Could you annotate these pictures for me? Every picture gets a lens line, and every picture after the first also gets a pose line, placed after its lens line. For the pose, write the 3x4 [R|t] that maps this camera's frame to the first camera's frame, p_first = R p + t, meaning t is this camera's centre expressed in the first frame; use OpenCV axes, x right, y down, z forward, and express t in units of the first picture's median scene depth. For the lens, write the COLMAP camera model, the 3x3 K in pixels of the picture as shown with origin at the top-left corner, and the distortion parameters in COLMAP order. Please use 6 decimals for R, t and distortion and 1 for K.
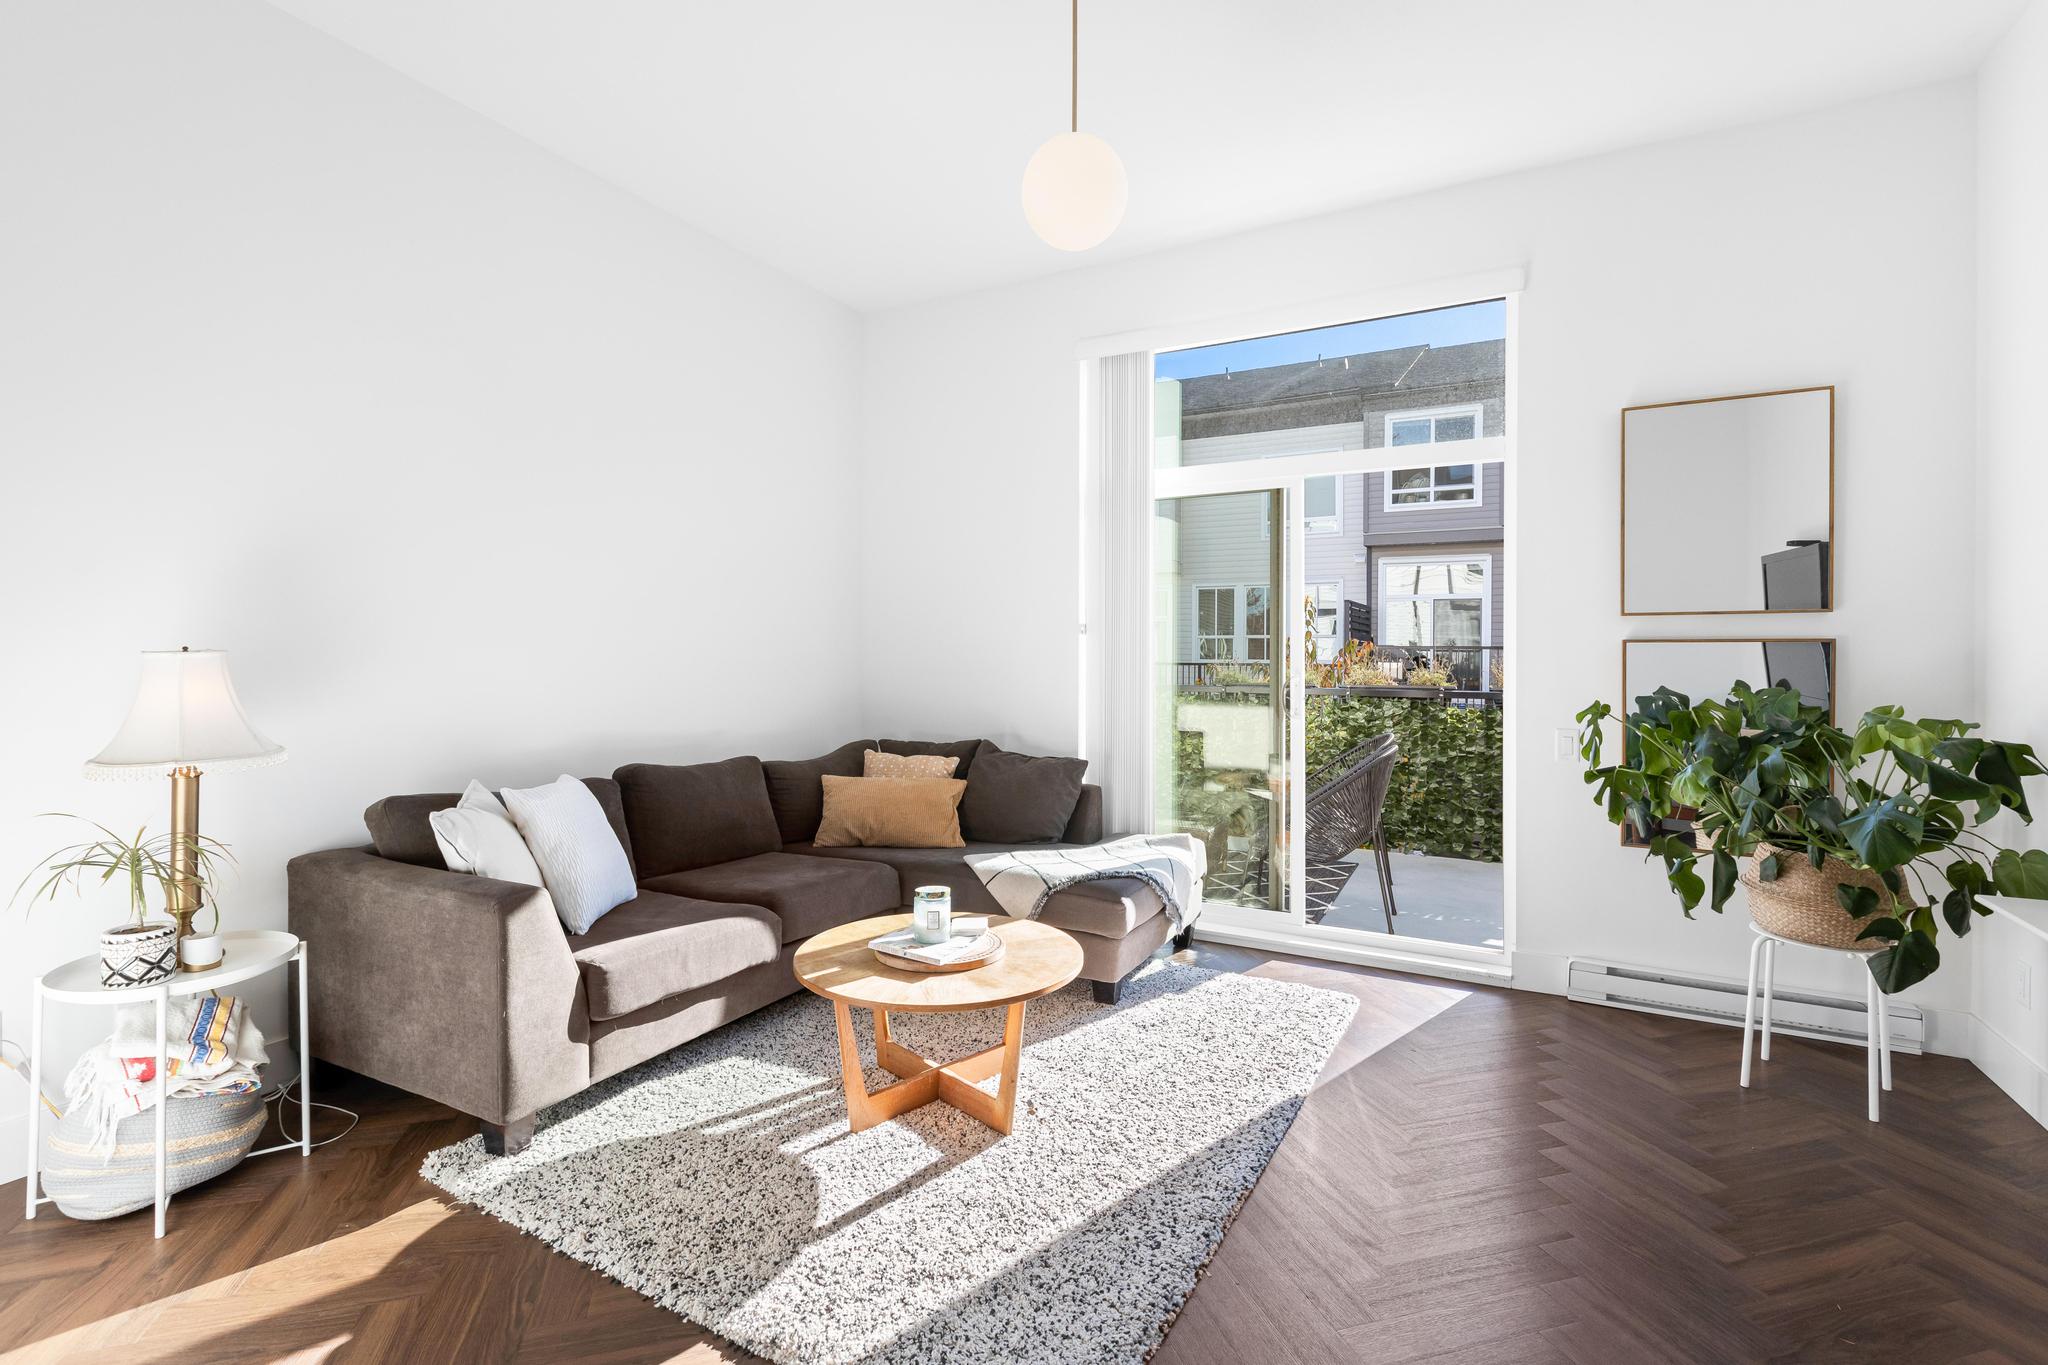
lens RADIAL K [[934.1, 0, 1021.9], [0, 934.1, 658.1], [0, 0, 1]] dist [0.000007, 0.000197]
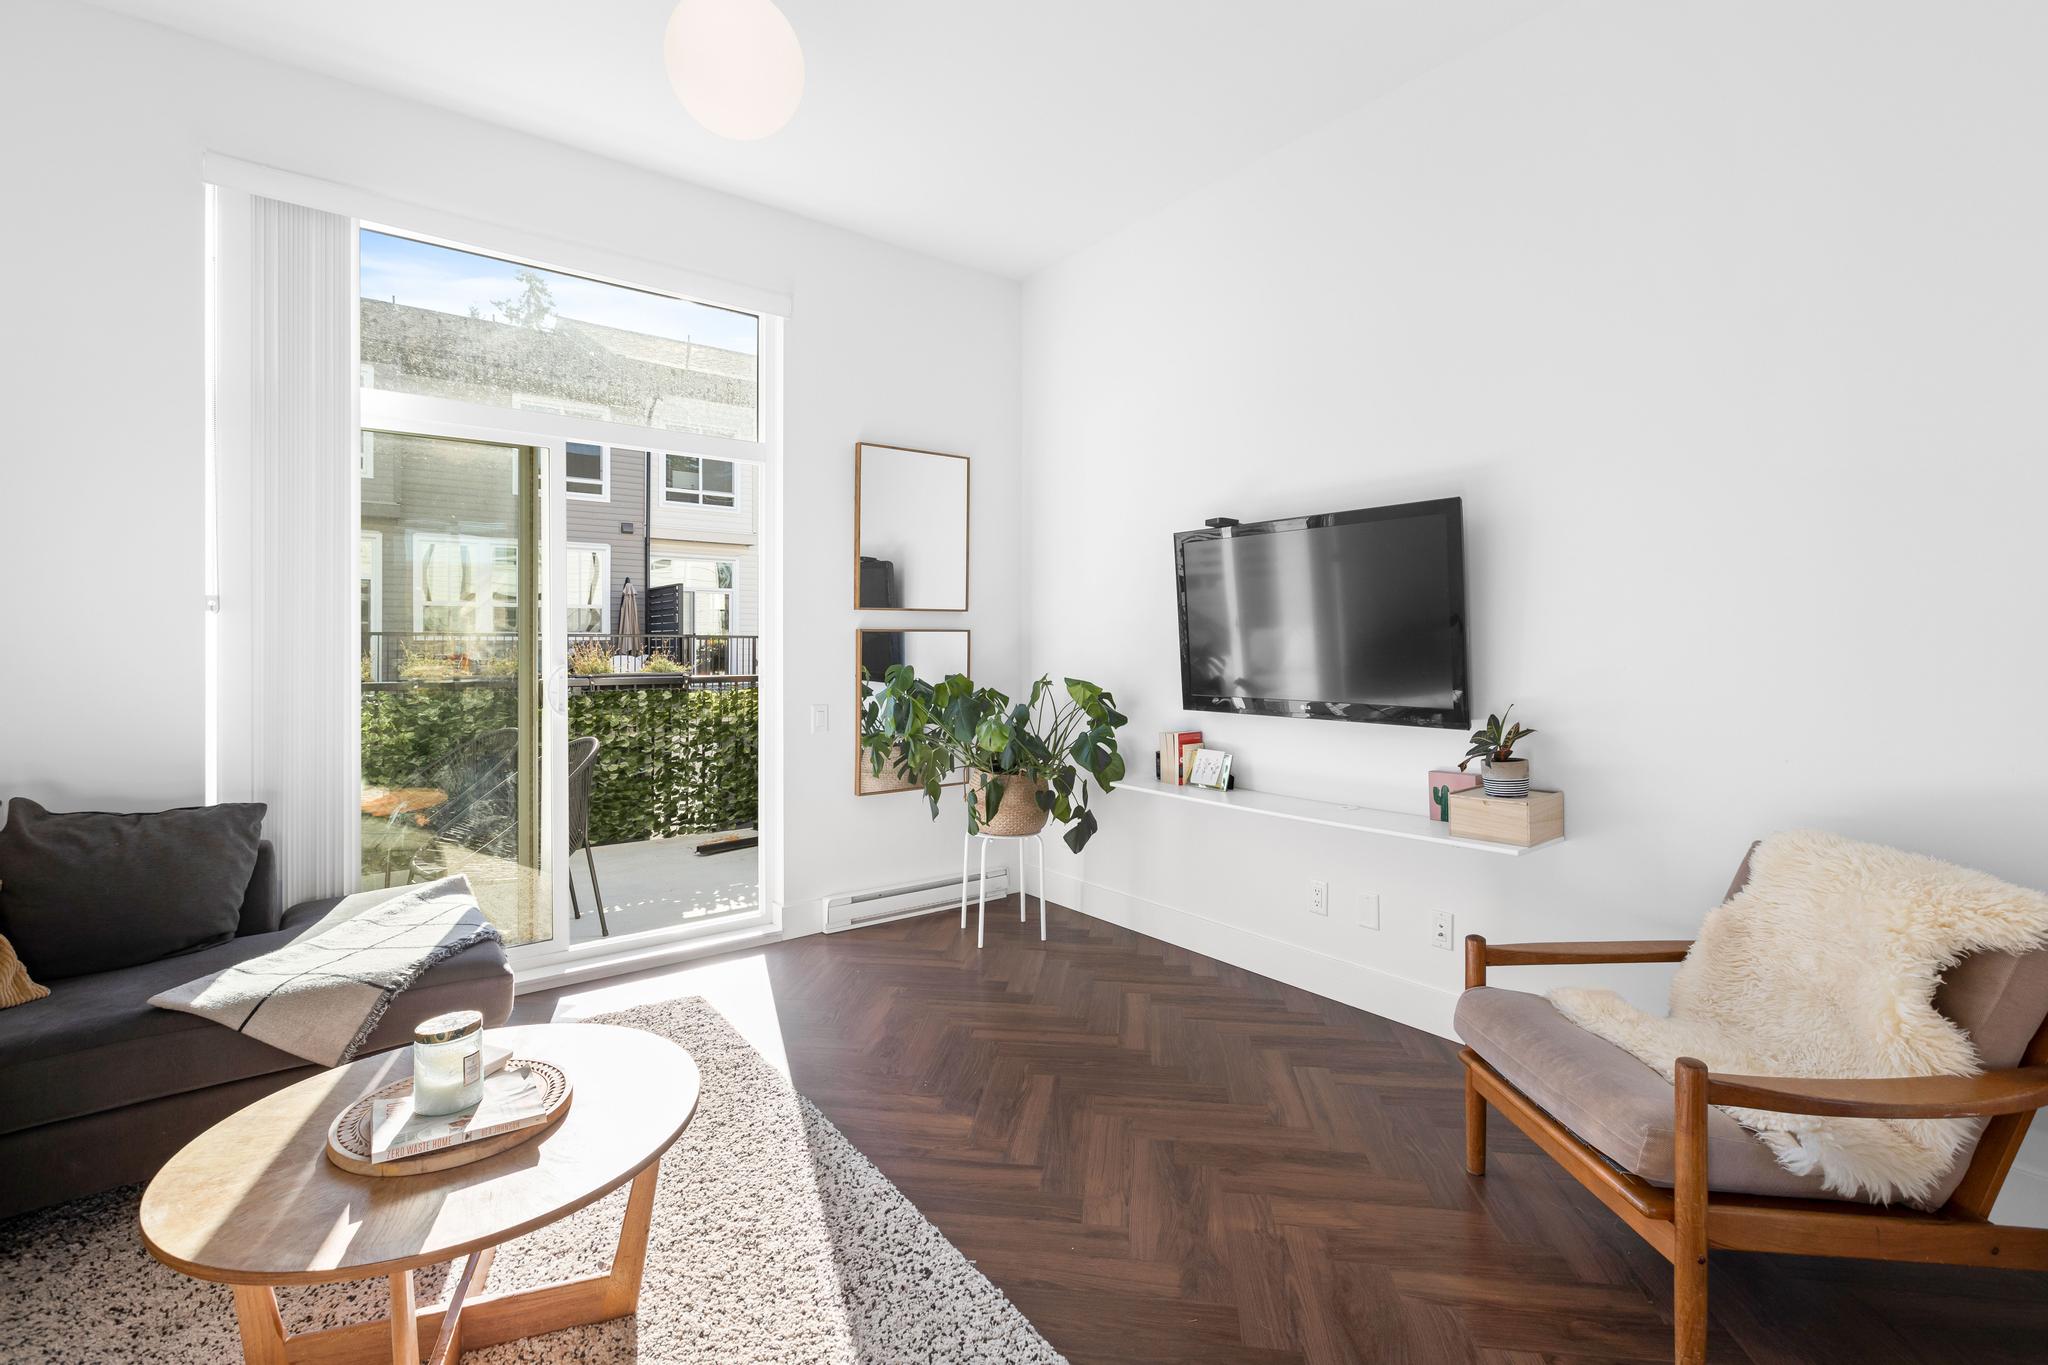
lens RADIAL K [[918.1, 0, 1023.4], [0, 918.1, 641.0], [0, 0, 1]] dist [0.001008, -0.000106]
pose [[0.401999, -0.000726, 0.915640, -0.404165], [0.004139, 0.999991, -0.001024, -0.002094], [-0.915631, 0.004202, 0.401999, 0.329217]]
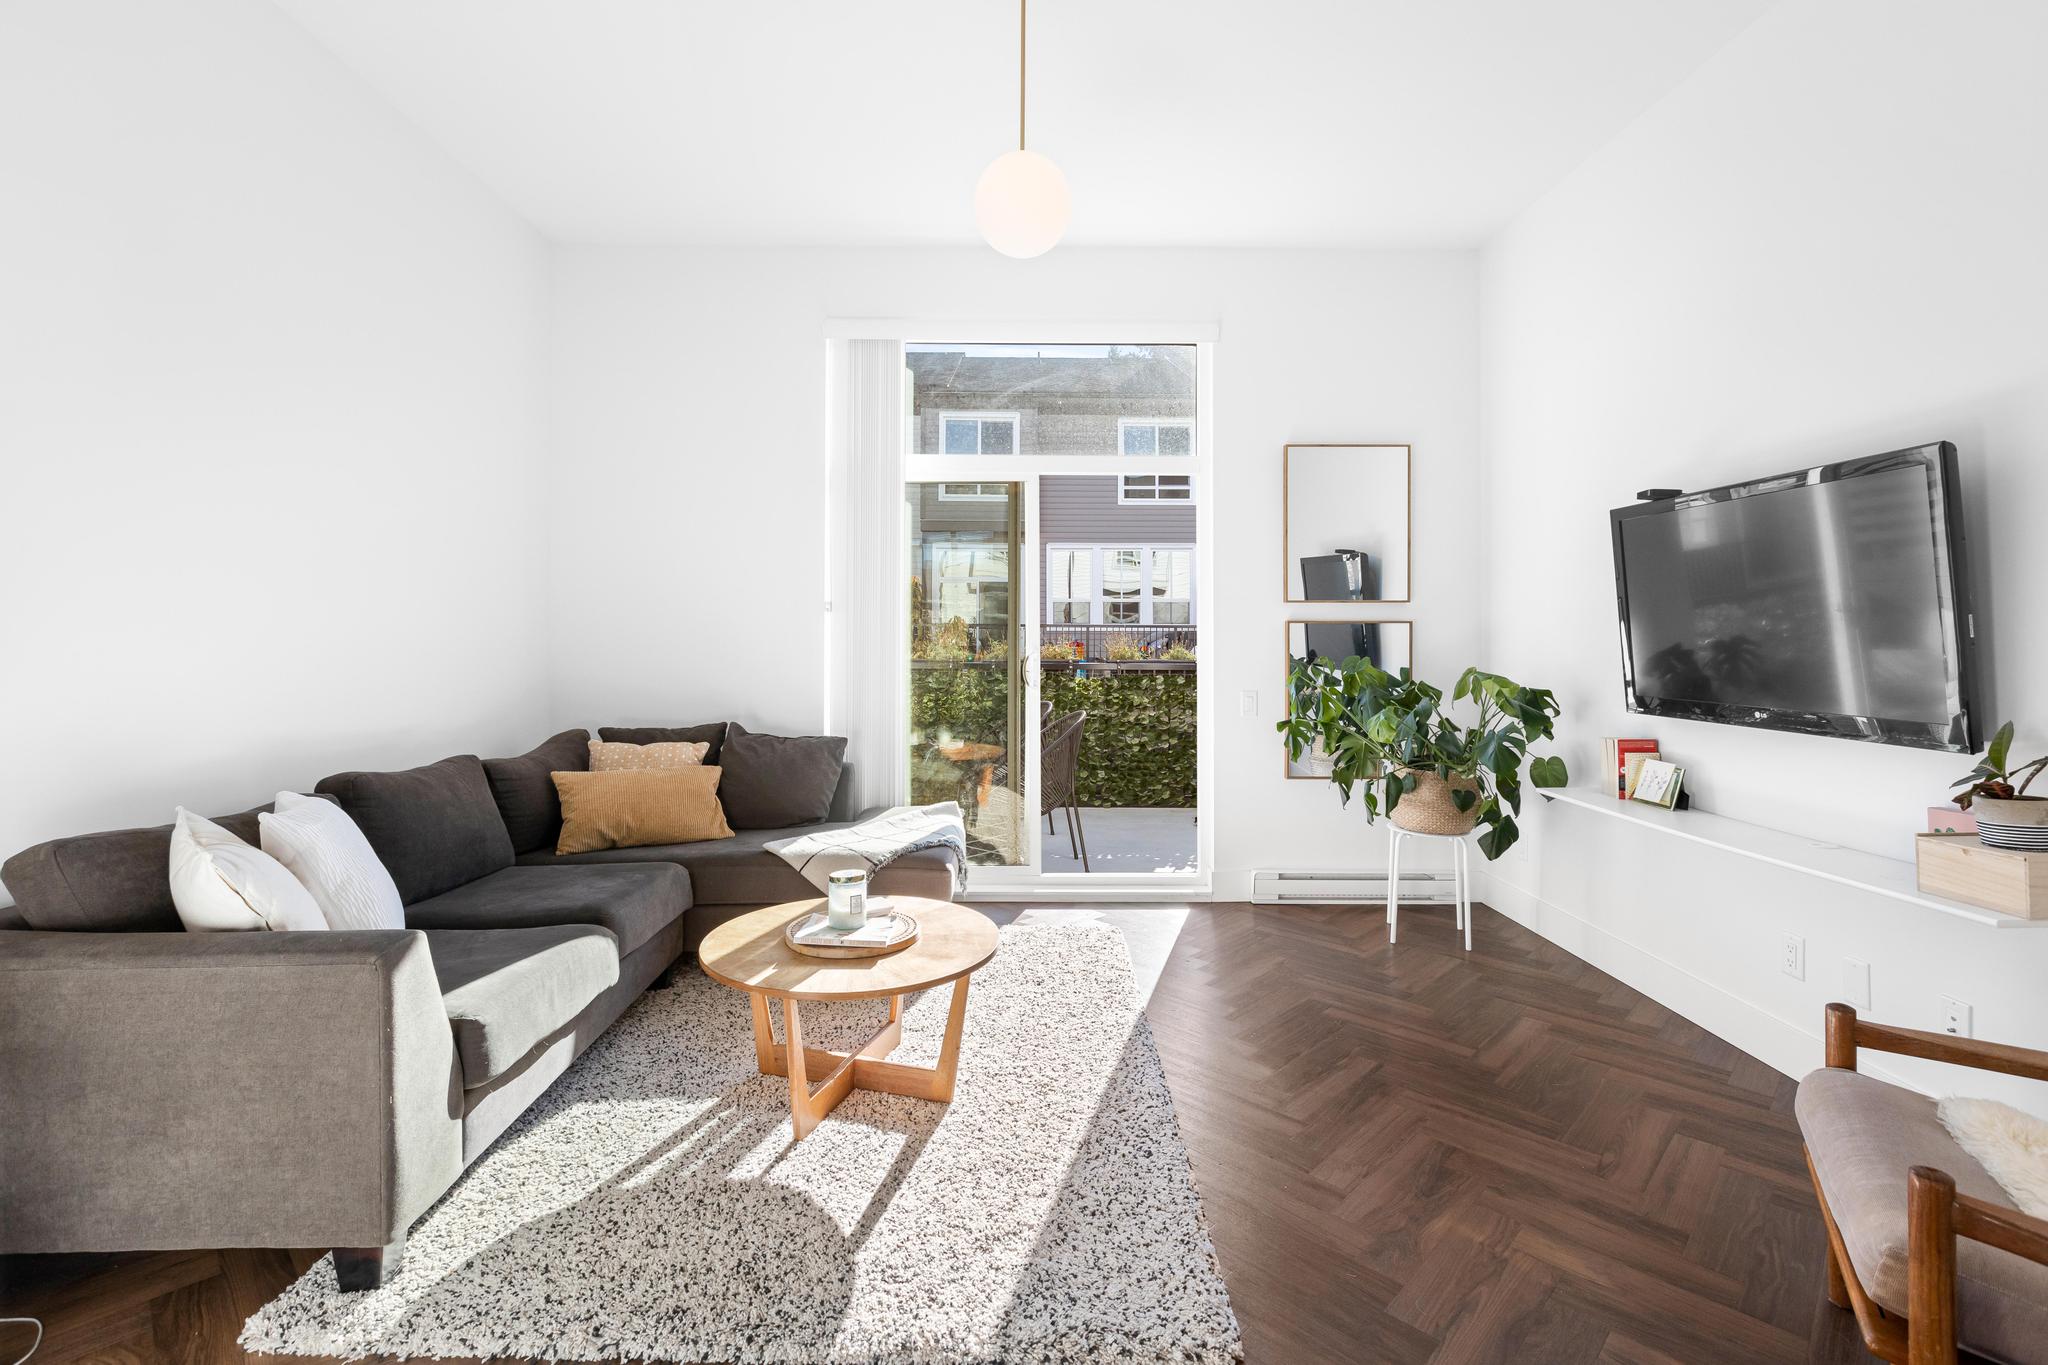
lens RADIAL K [[928.3, 0, 1020.6], [0, 928.3, 622.0], [0, 0, 1]] dist [-0.000204, -0.000501]
pose [[0.872431, 0.005703, 0.488705, -0.334567], [0.001079, 0.999907, -0.013595, -0.001123], [-0.488737, 0.012388, 0.872343, 0.051643]]
